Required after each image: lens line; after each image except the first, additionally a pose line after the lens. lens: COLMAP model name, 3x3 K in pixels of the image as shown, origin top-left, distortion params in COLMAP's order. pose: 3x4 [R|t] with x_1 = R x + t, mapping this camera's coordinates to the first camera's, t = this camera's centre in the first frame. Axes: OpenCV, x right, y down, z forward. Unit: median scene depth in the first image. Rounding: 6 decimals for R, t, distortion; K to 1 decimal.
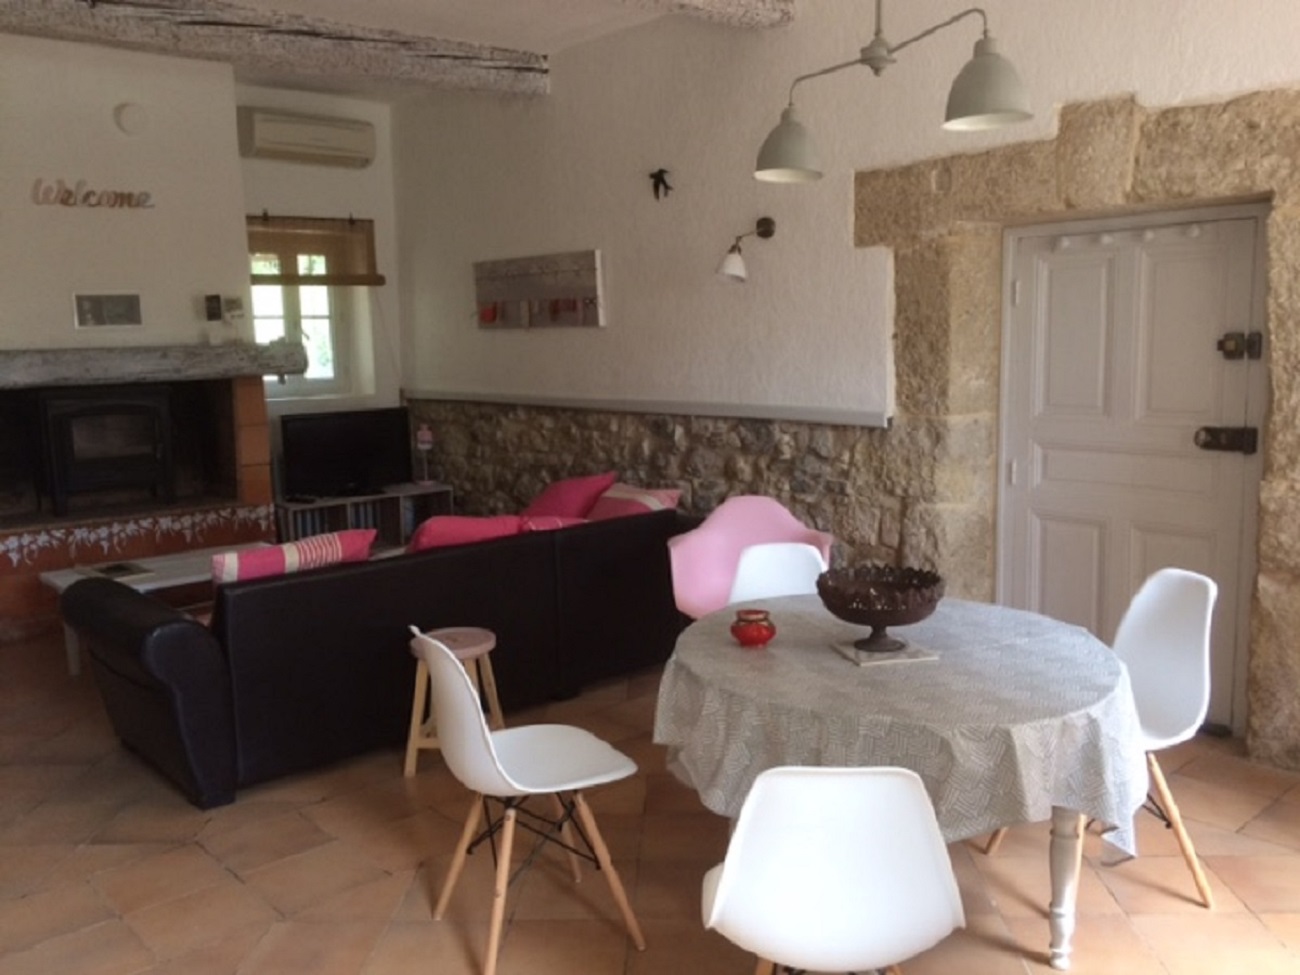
lens RADIAL K [[1111.0, 0, 651.0], [0, 1111.0, 482.5], [0, 0, 1]] dist [0.057276, -0.074096]
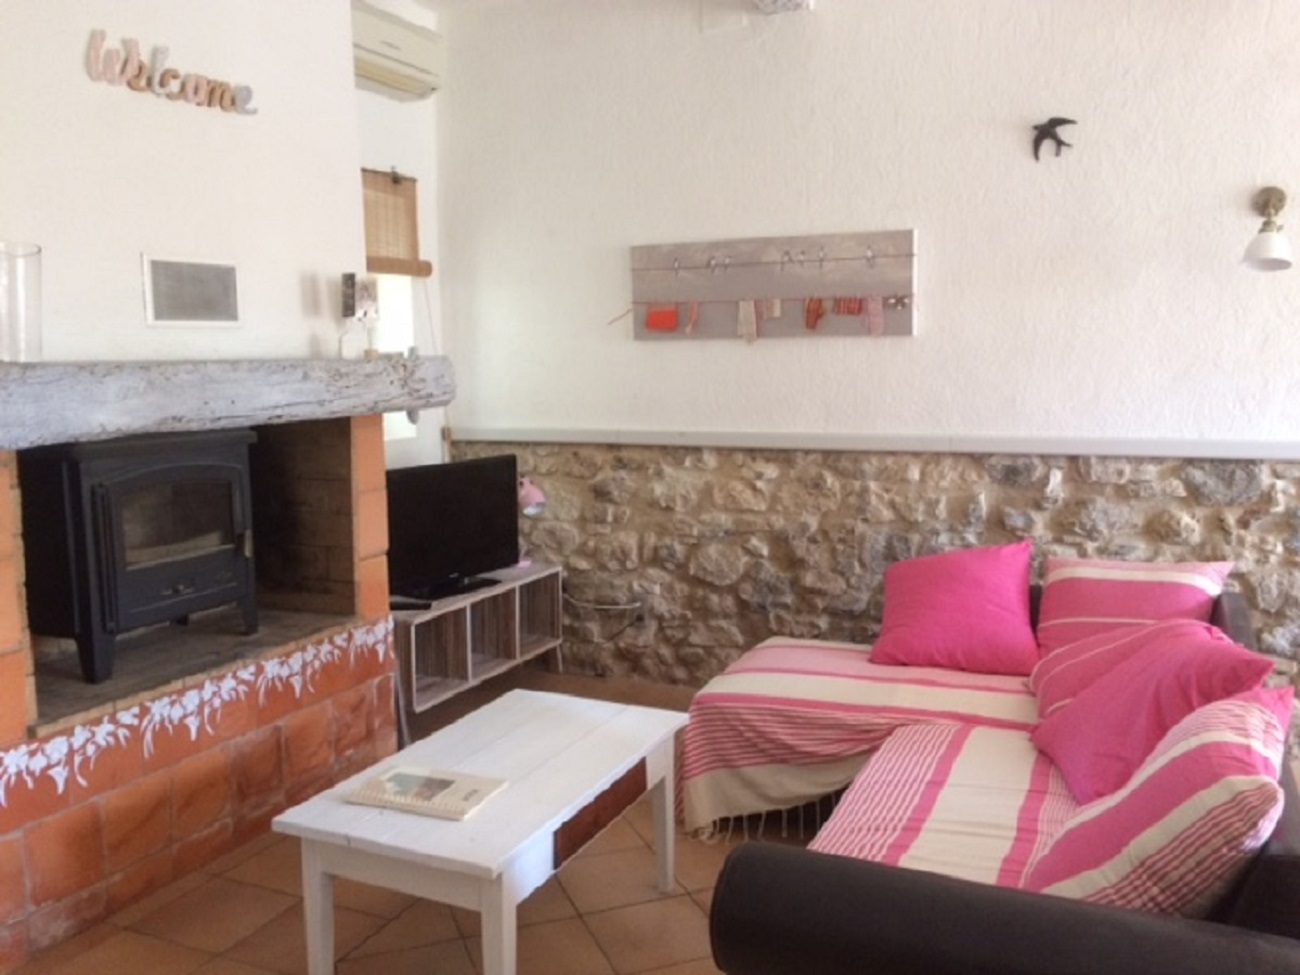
lens RADIAL K [[1111.0, 0, 647.9], [0, 1111.0, 486.2], [0, 0, 1]] dist [0.057276, -0.074096]
pose [[0.918865, -0.037184, 0.392816, -0.556266], [0.046896, 0.998785, -0.015151, -0.045813], [-0.391776, 0.032343, 0.919492, 0.464968]]
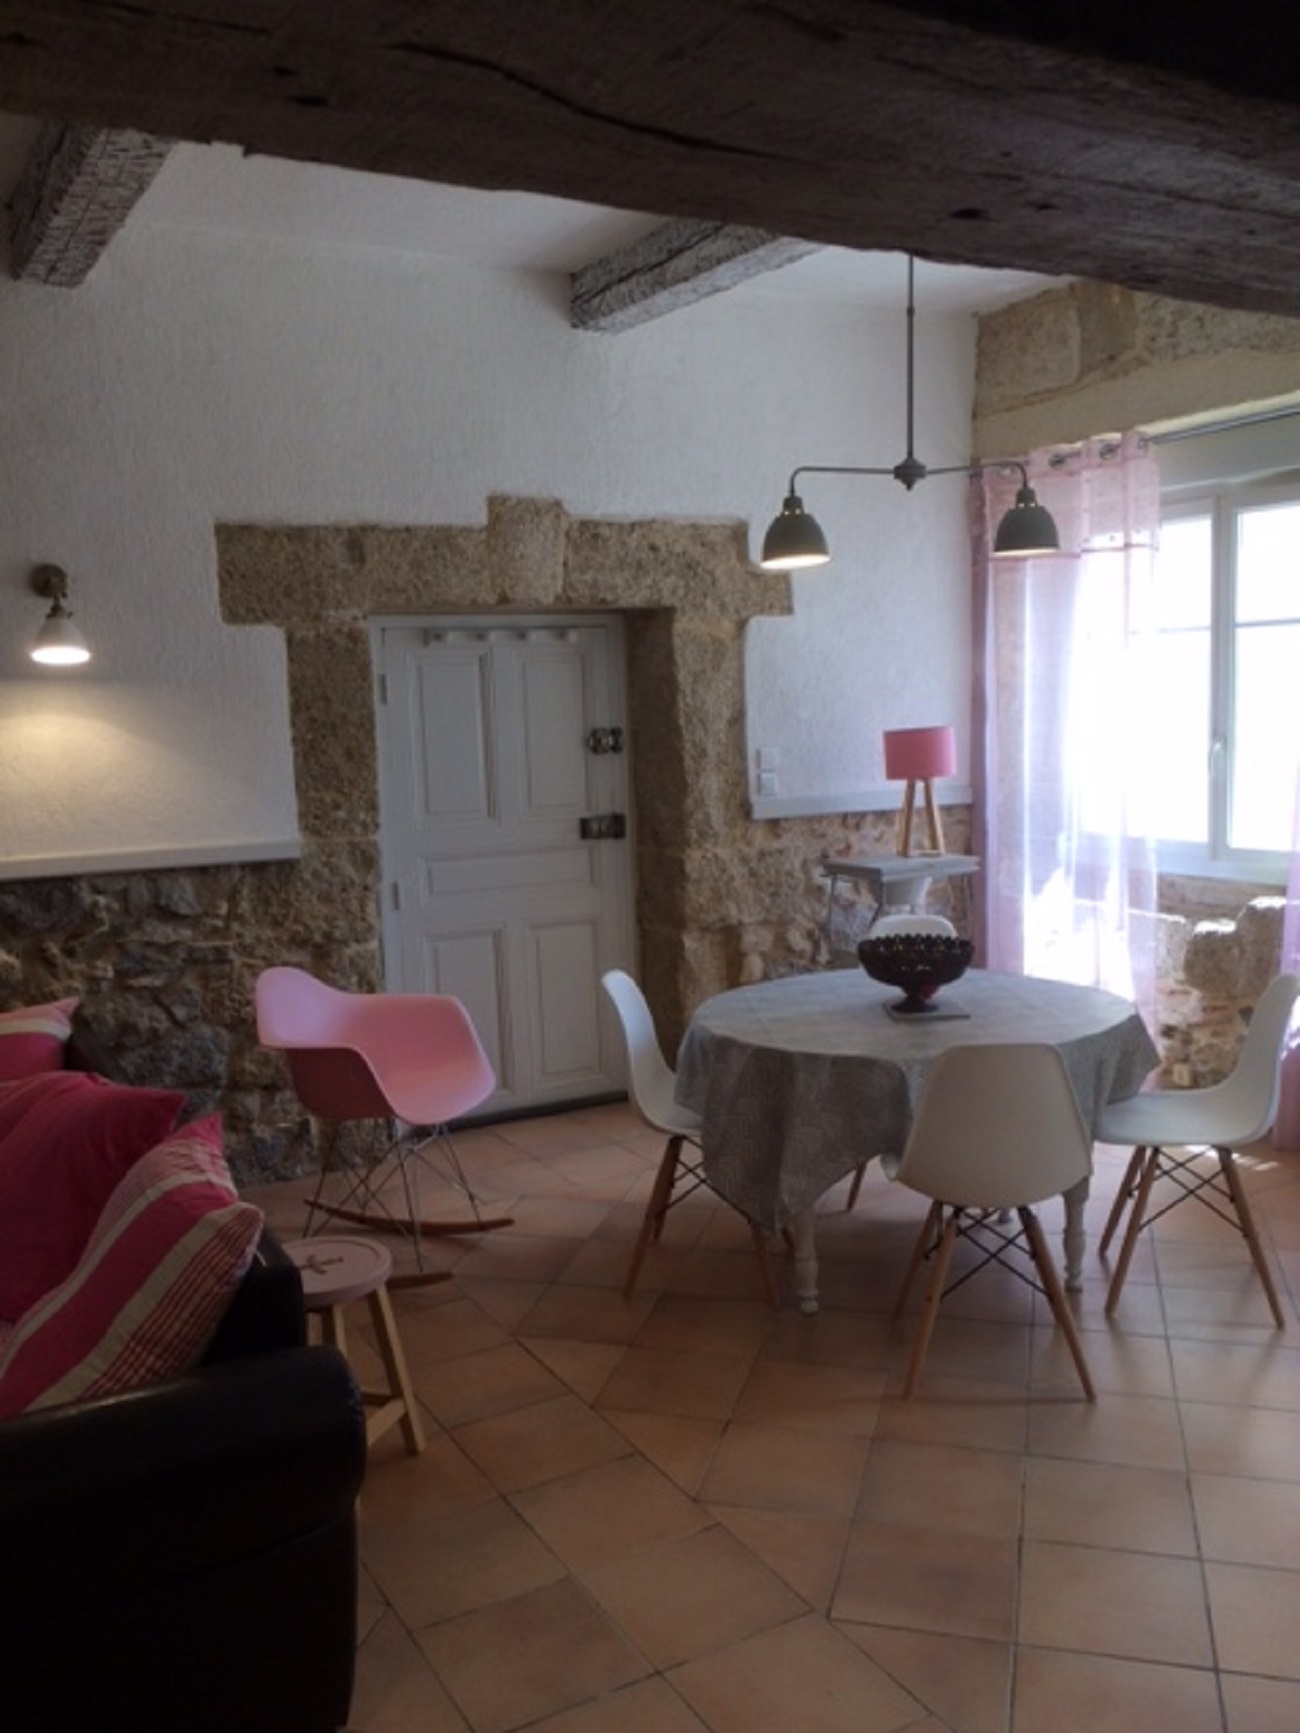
lens RADIAL K [[1481.0, 0, 653.6], [0, 1481.0, 858.8], [0, 0, 1]] dist [0.057276, -0.074096]
pose [[0.222494, -0.093864, 0.970405, -0.652422], [0.156965, 0.985818, 0.059366, -0.064149], [-0.962215, 0.139111, 0.234072, 0.465876]]
